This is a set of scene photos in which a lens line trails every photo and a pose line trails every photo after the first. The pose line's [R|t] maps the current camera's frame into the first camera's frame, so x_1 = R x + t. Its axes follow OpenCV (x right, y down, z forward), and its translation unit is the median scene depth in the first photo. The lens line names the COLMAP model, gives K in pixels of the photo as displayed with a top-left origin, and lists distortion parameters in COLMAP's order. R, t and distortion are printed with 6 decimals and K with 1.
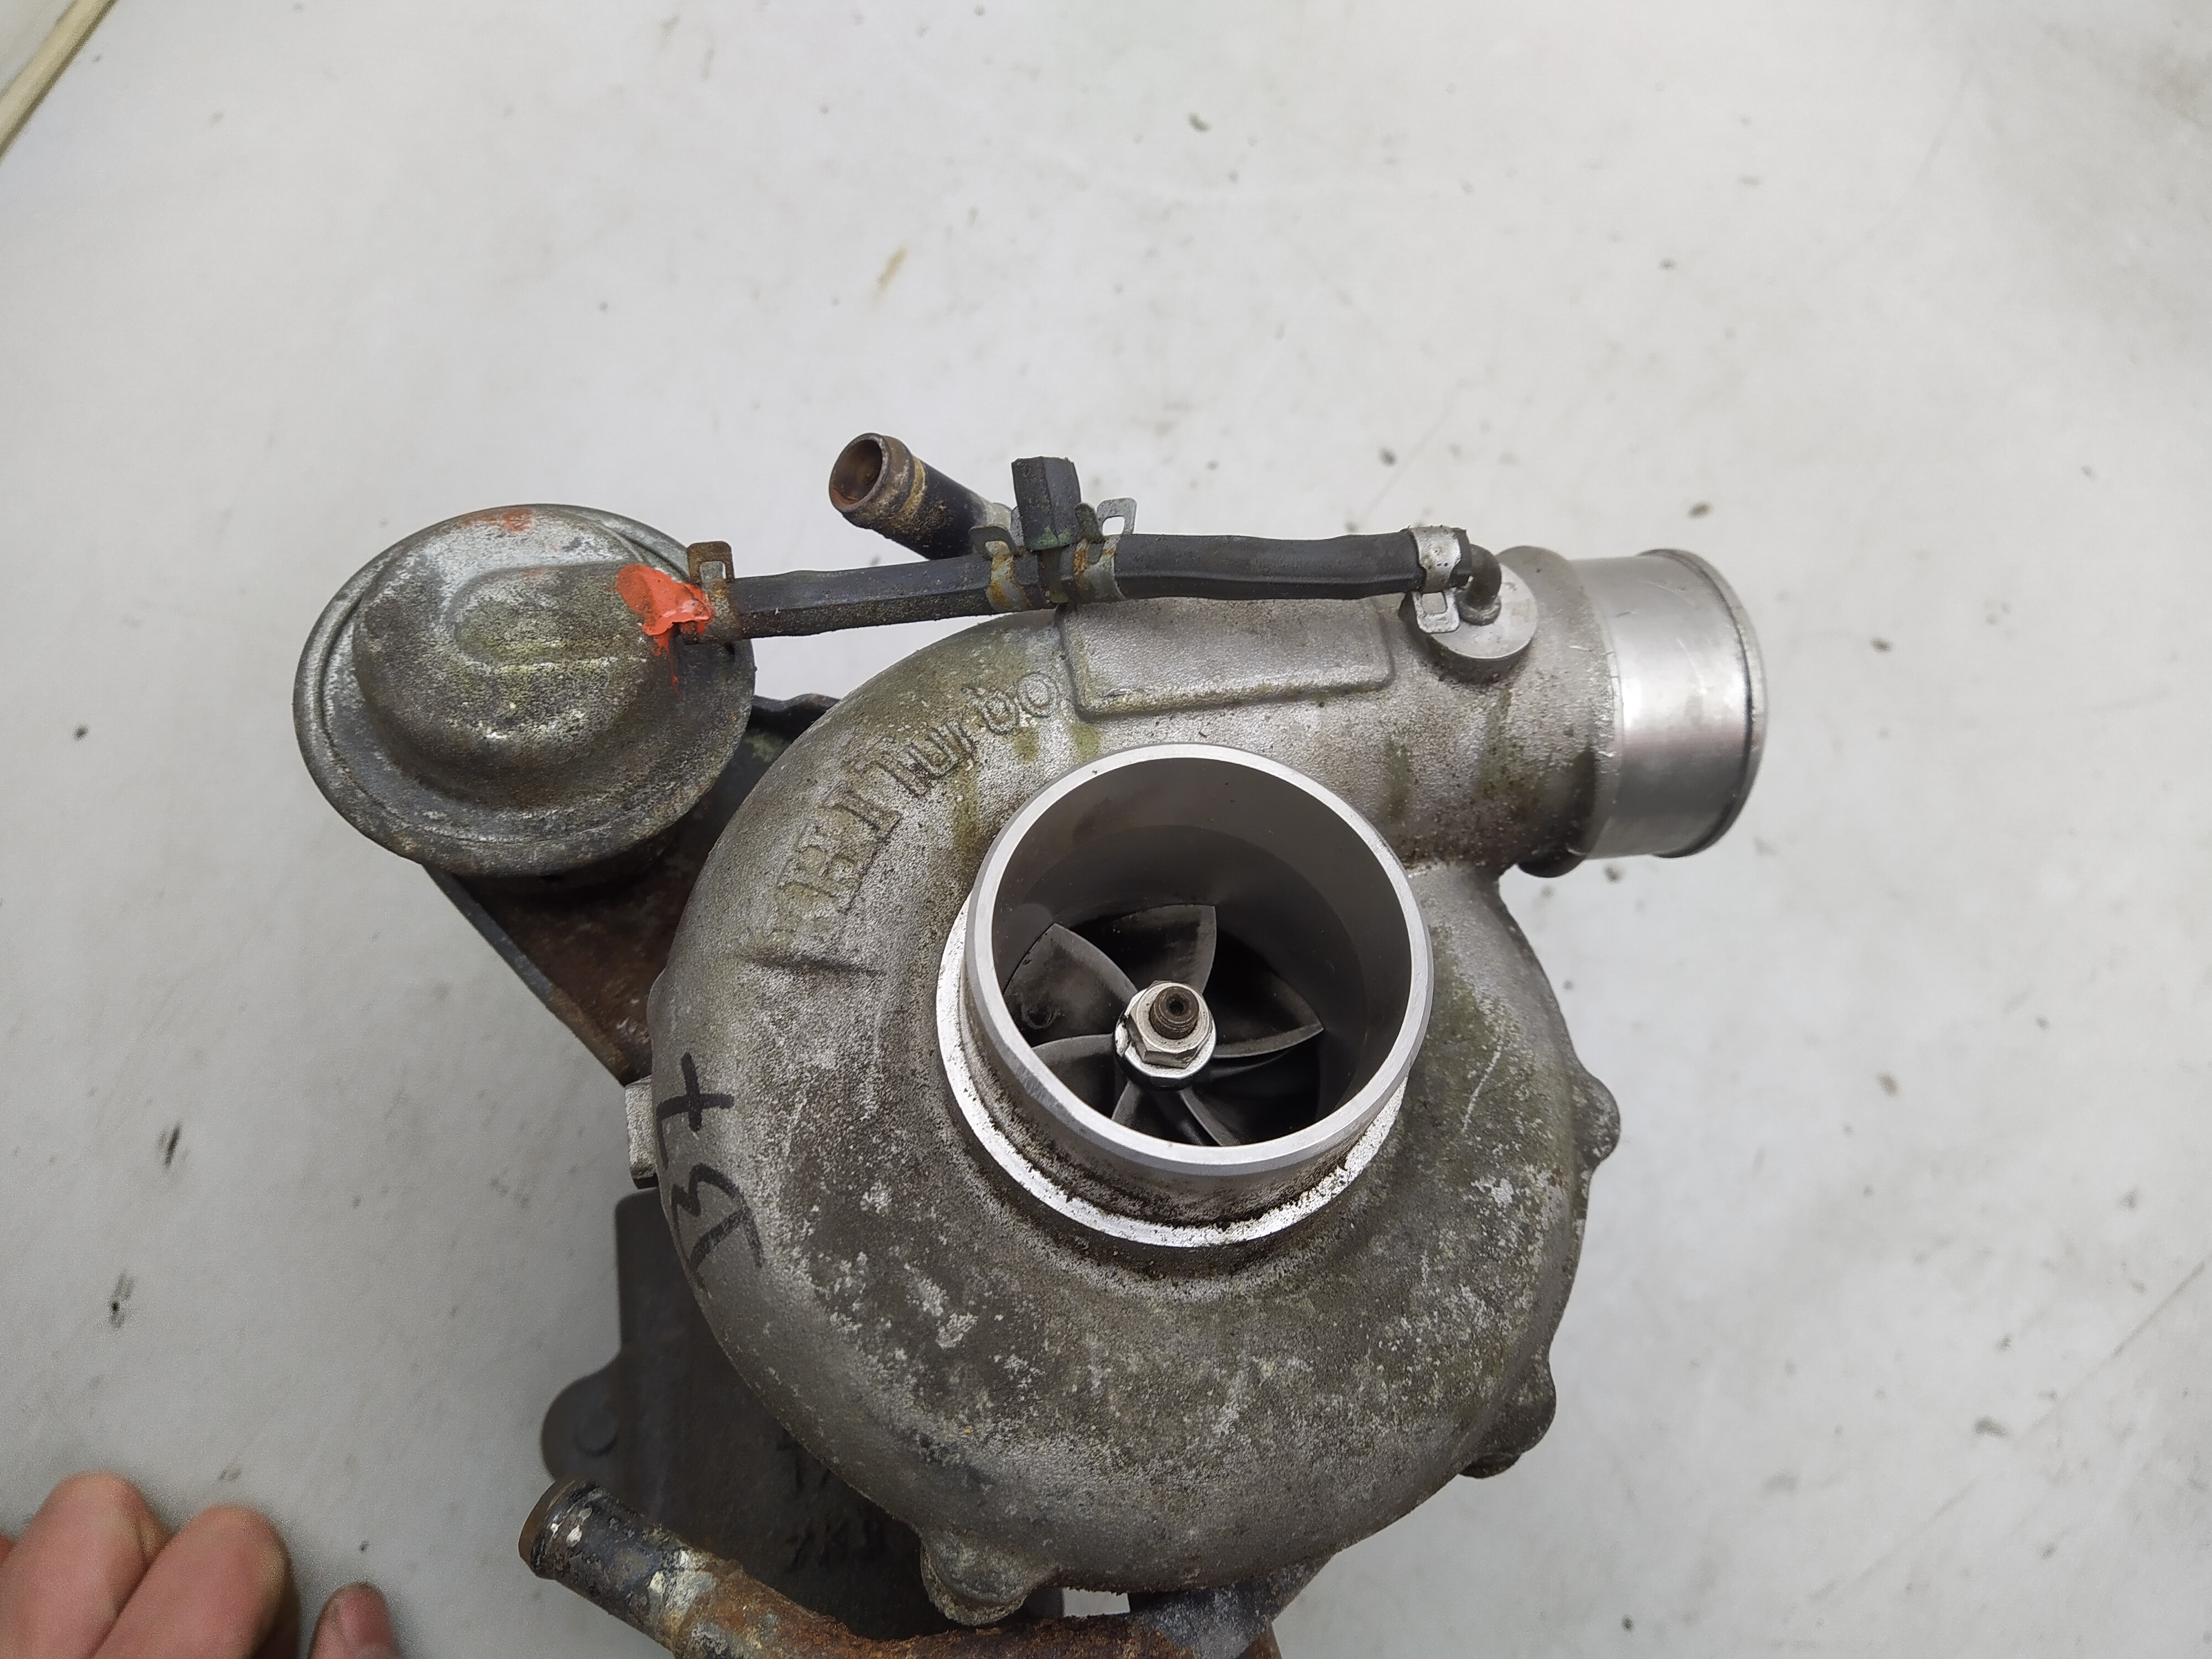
lens RADIAL K [[1822.7, 0, 1106.0], [0, 1822.7, 829.5], [0, 0, 1]] dist [0.037113, -0.202454]
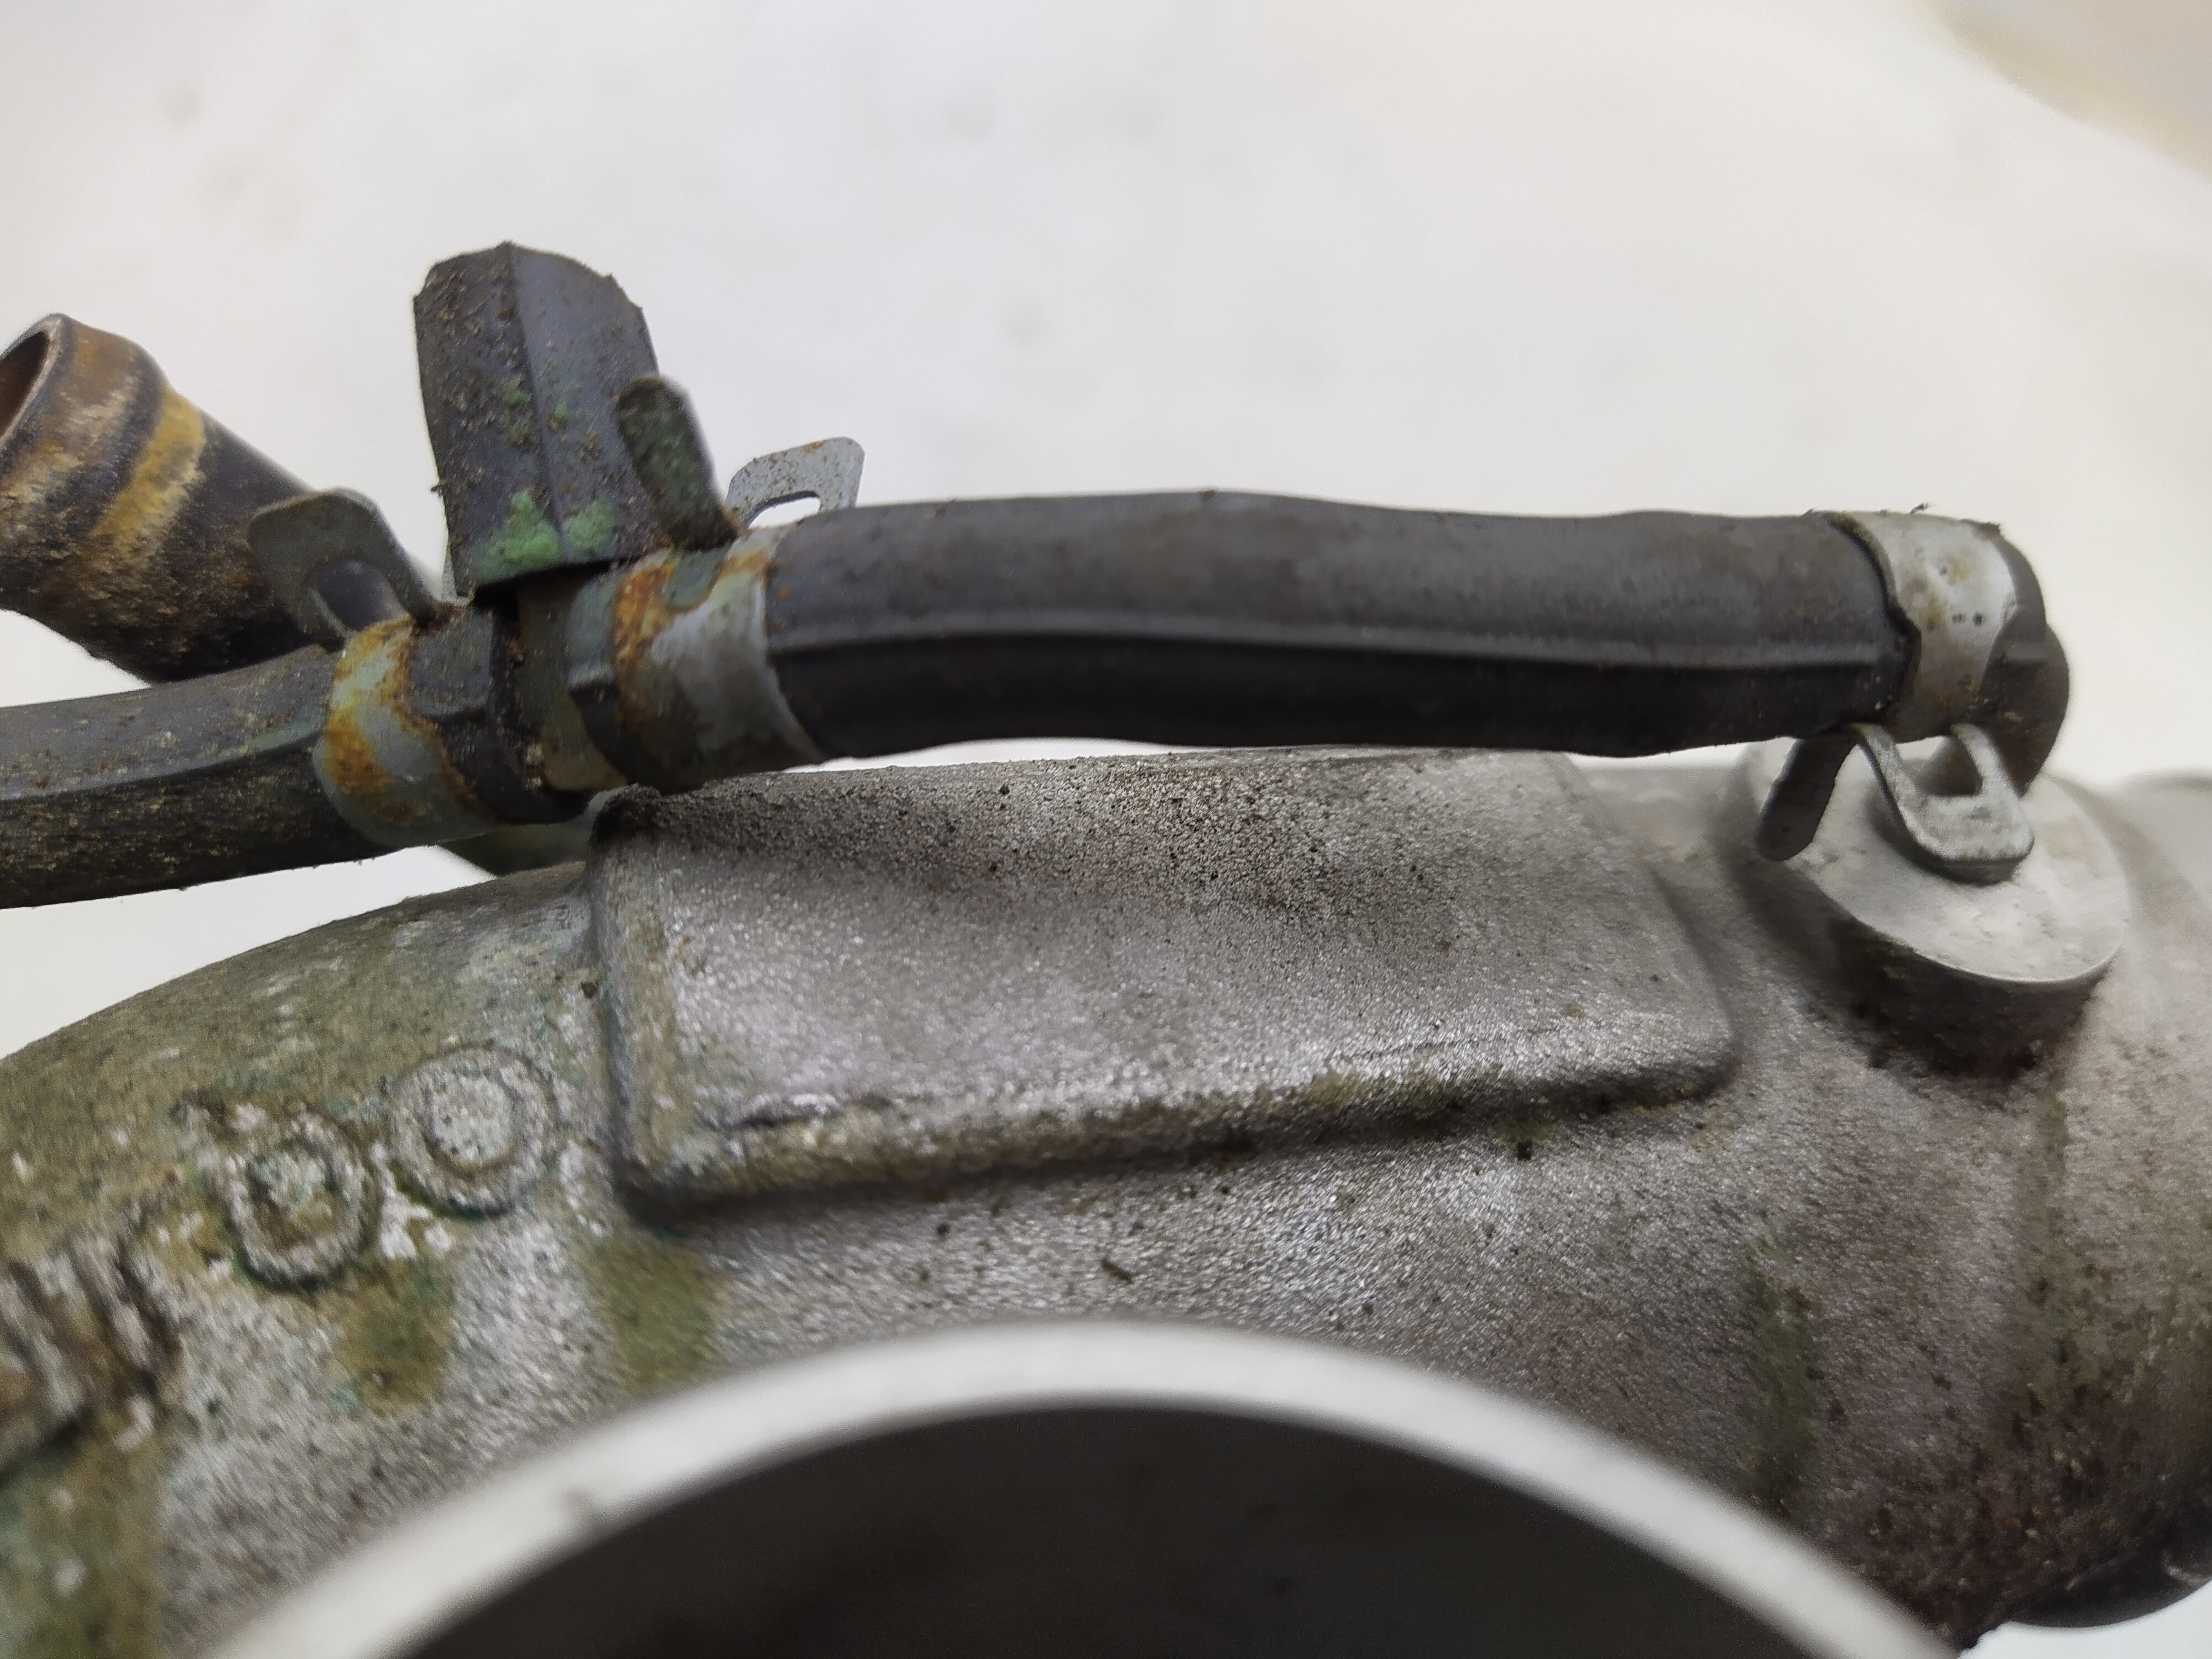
lens RADIAL K [[1822.7, 0, 1106.0], [0, 1822.7, 829.5], [0, 0, 1]] dist [0.037113, -0.202454]
pose [[0.995318, -0.003130, 0.096601, 0.026820], [0.029461, 0.961736, -0.272390, -0.042069], [-0.092052, 0.273960, 0.957325, 0.740103]]
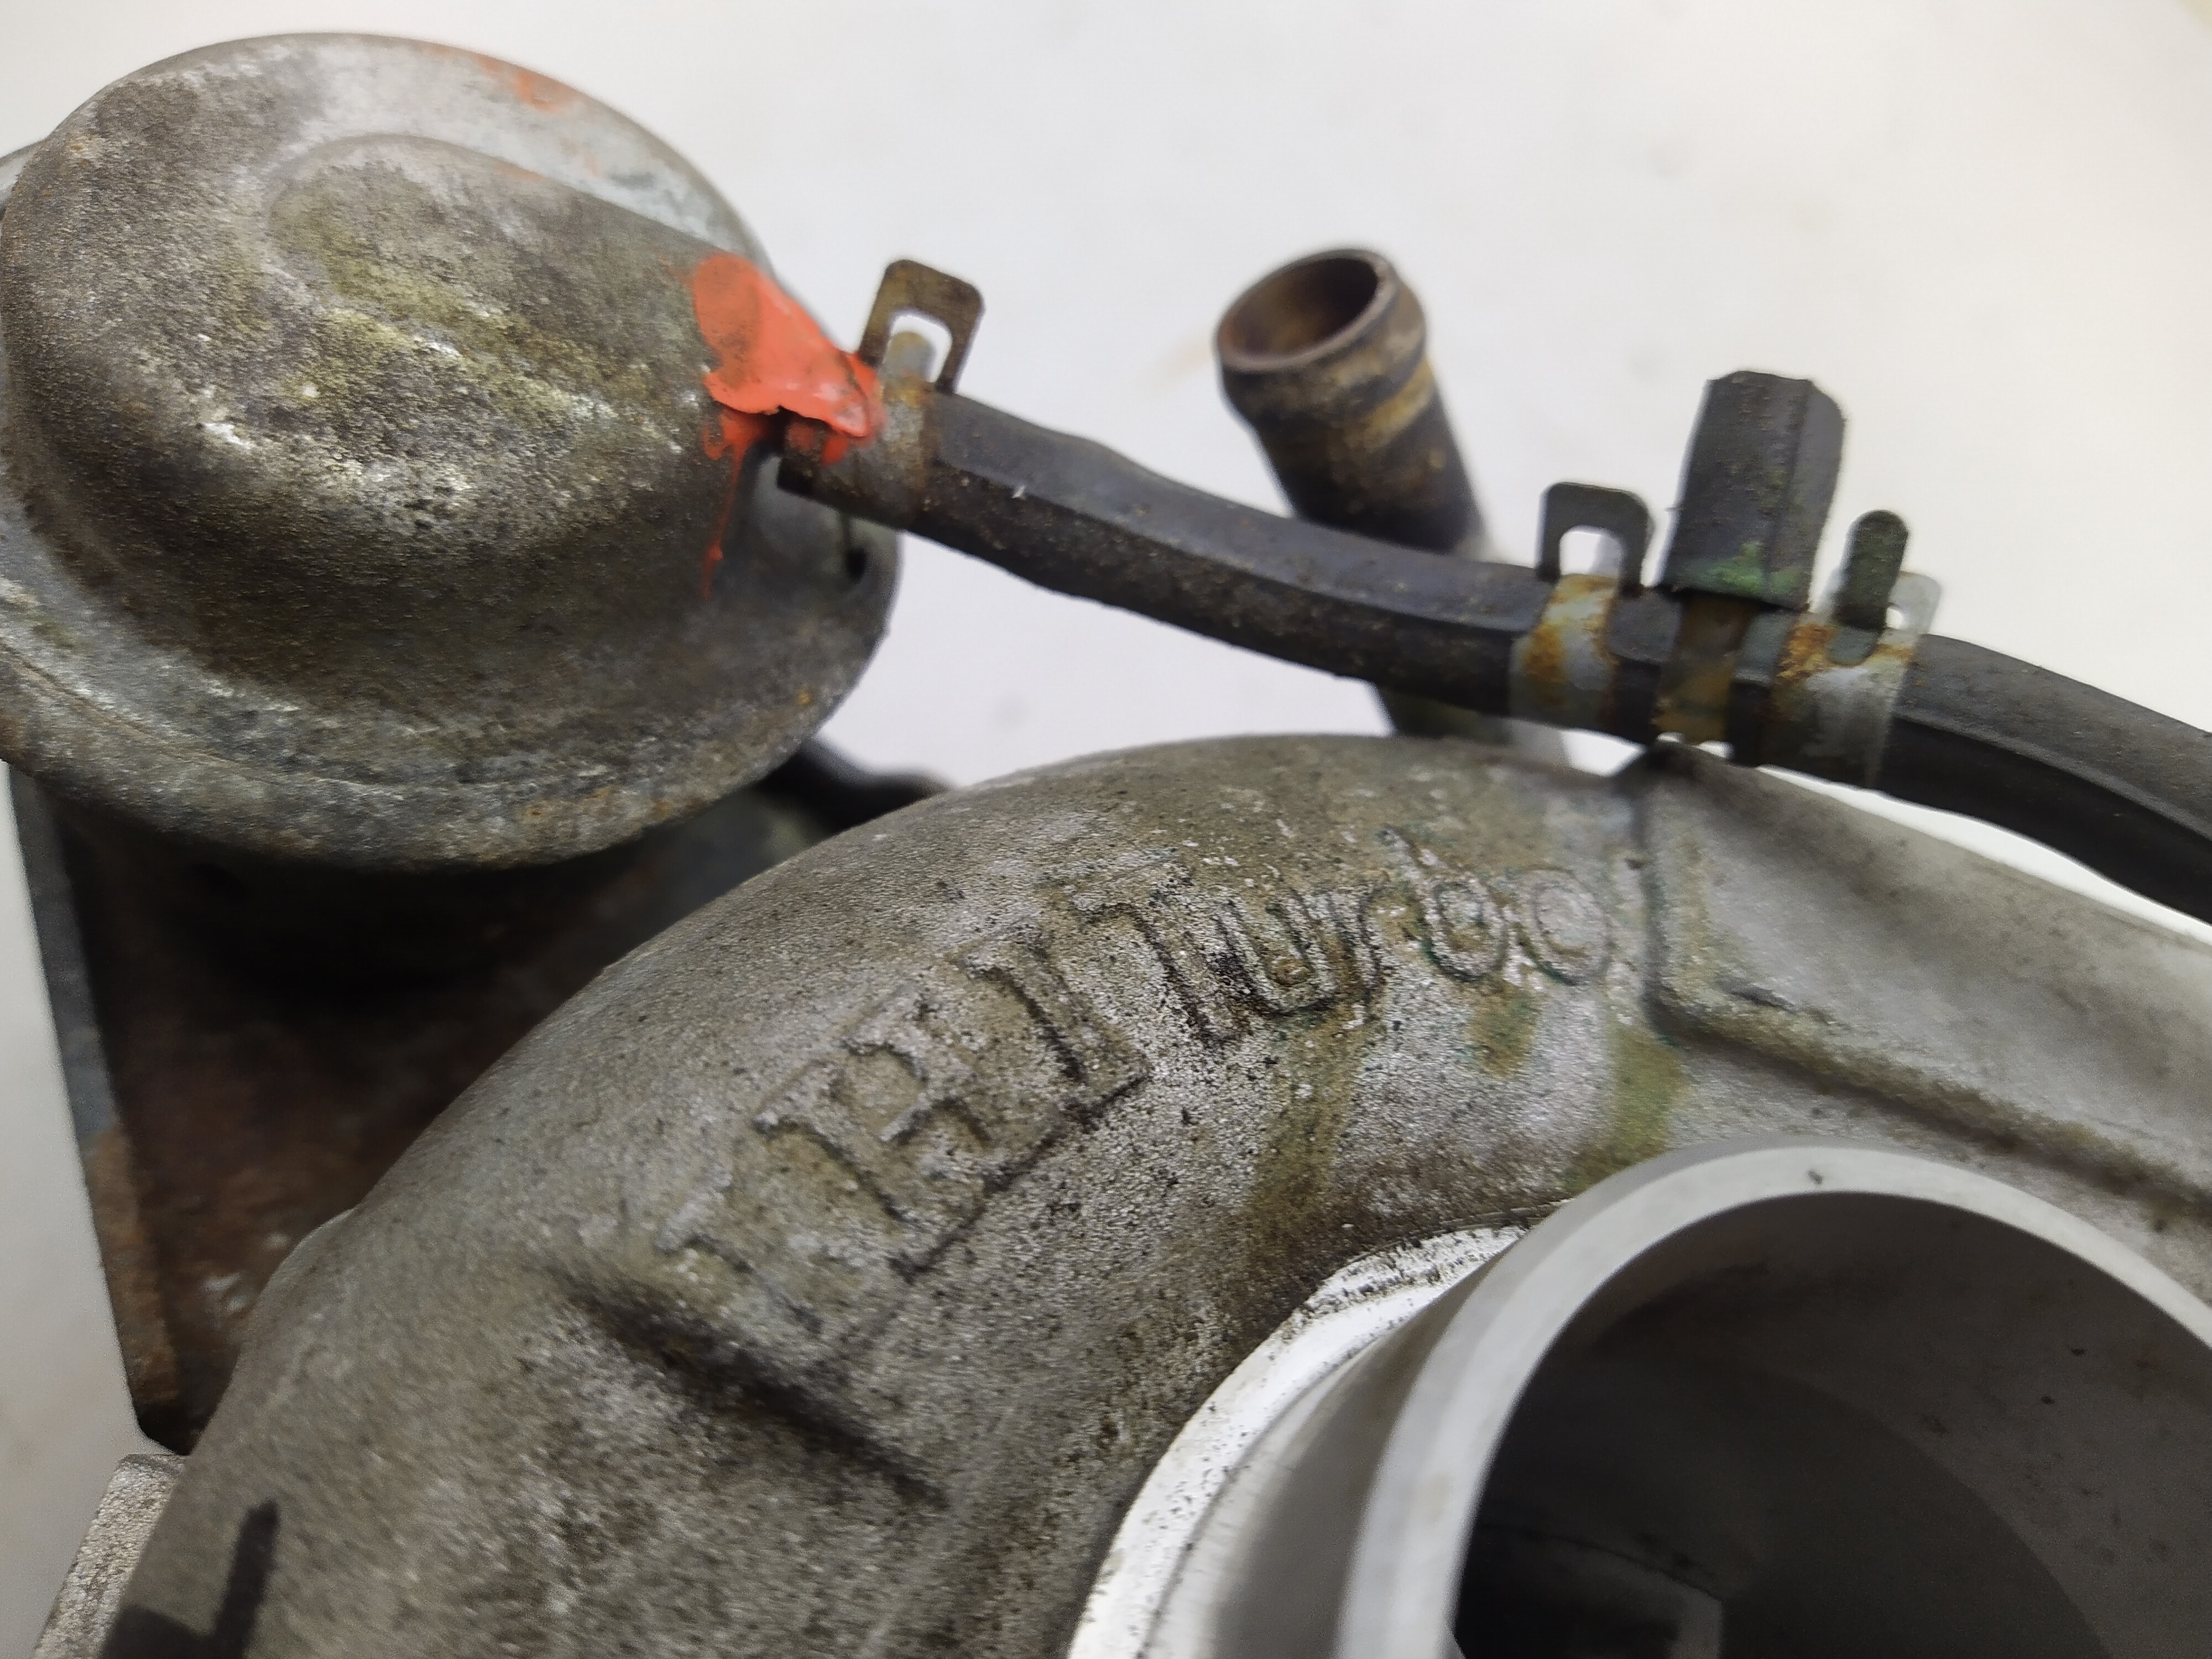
lens RADIAL K [[1873.3, 0, 1090.6], [0, 1873.3, 766.5], [0, 0, 1]] dist [0.076962, -0.292181]
pose [[0.919806, 0.391565, -0.025184, -0.133443], [-0.386461, 0.892976, -0.230743, 0.027817], [-0.067862, 0.221972, 0.972689, 0.613684]]
